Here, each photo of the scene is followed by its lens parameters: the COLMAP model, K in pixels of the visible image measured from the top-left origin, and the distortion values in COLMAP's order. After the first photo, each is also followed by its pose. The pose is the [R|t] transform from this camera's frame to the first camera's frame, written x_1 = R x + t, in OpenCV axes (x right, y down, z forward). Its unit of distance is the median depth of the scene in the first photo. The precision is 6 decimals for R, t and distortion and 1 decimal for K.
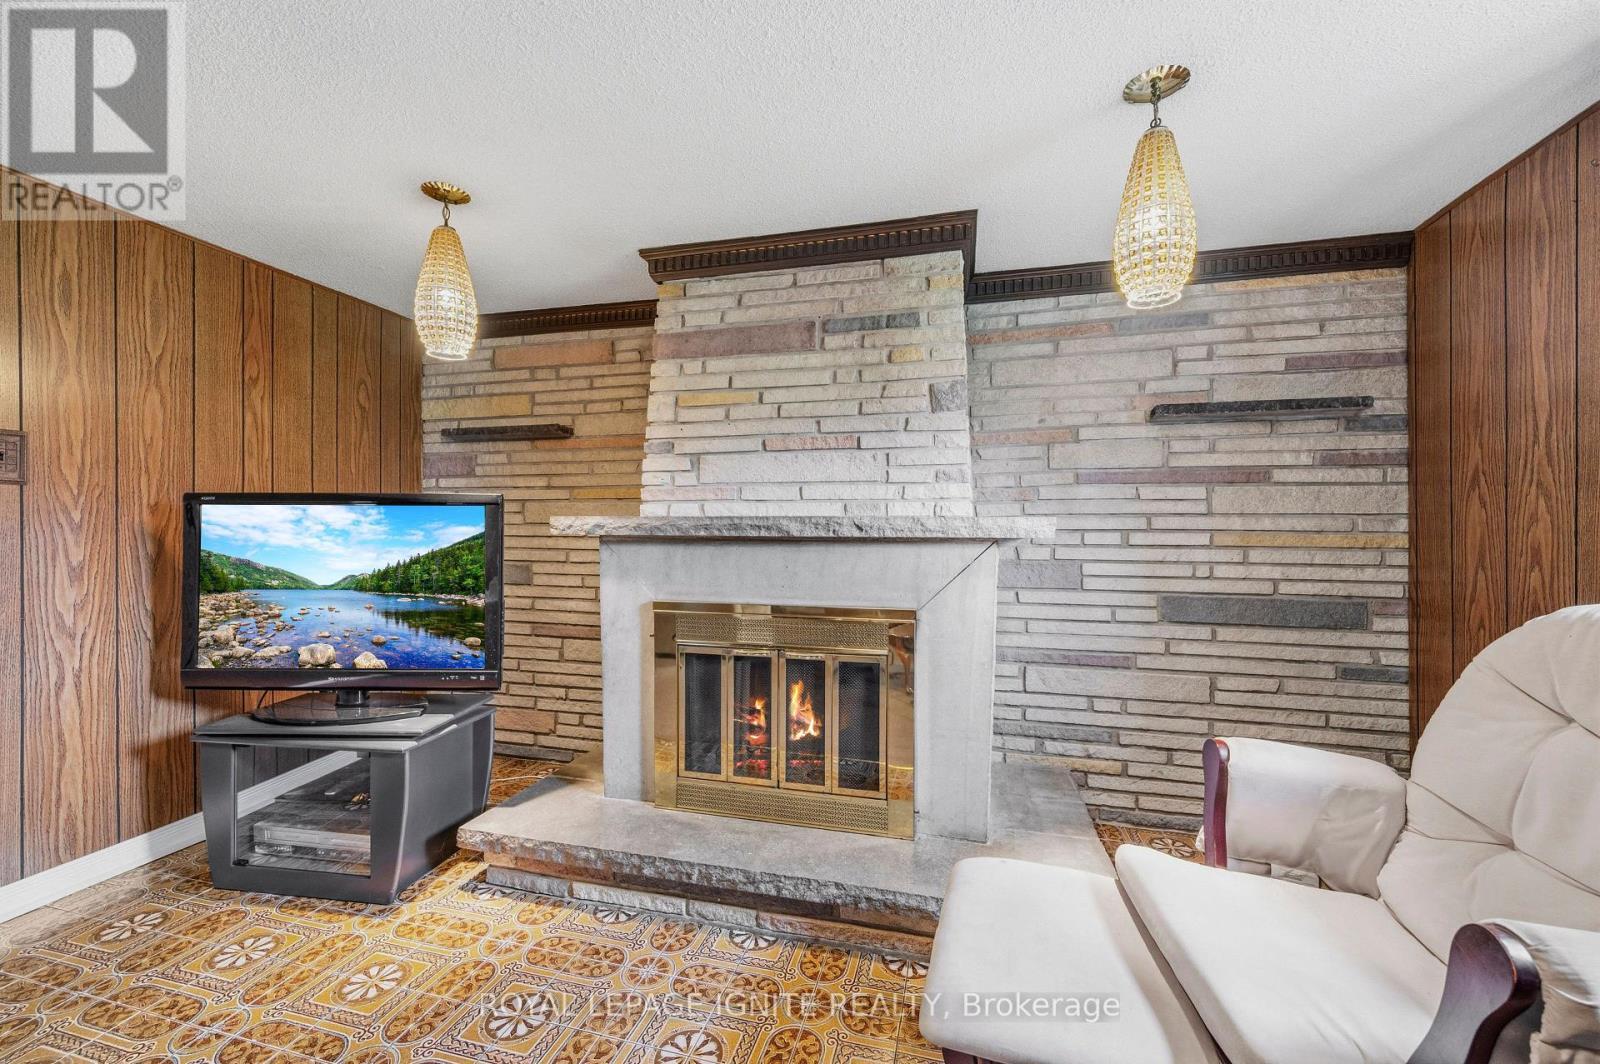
lens RADIAL K [[638.8, 0, 800.6], [0, 638.8, 526.1], [0, 0, 1]] dist [0.002152, -0.000226]
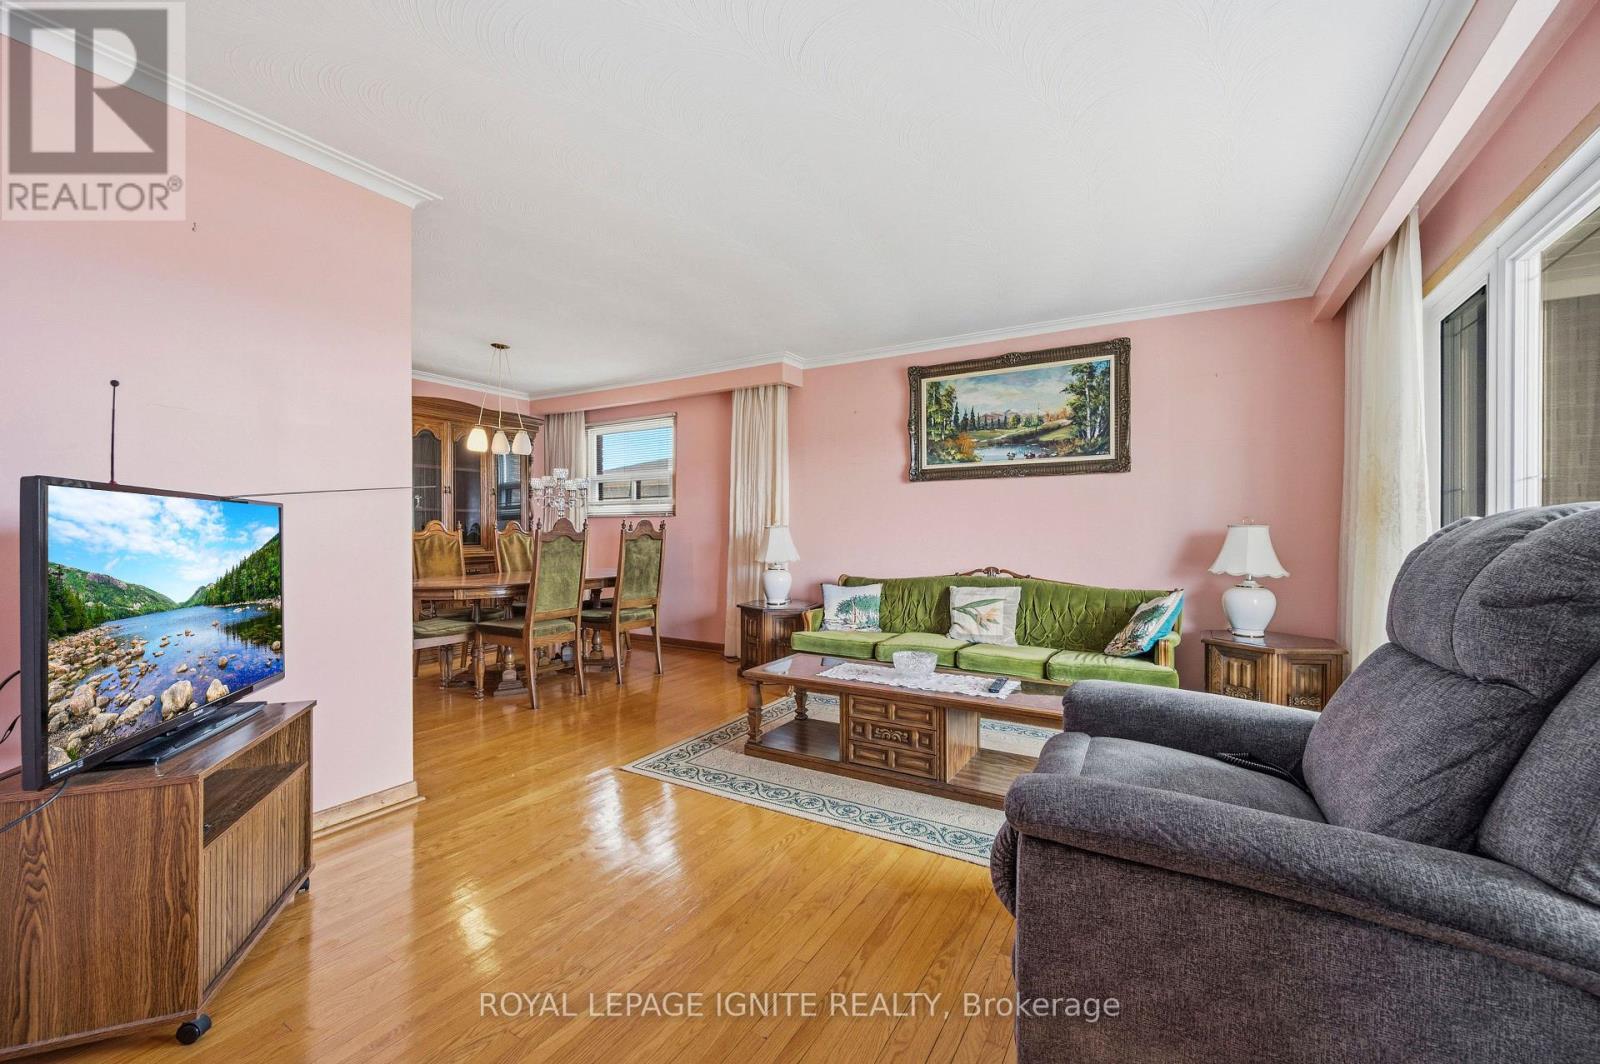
lens RADIAL K [[638.8, 0, 816.4], [0, 638.8, 528.2], [0, 0, 1]] dist [0.002152, -0.000226]
pose [[-0.351383, 0.011300, 0.936163, -1.719024], [-0.005955, 0.999880, -0.014304, 0.010213], [-0.936213, -0.010602, -0.351274, 0.563892]]
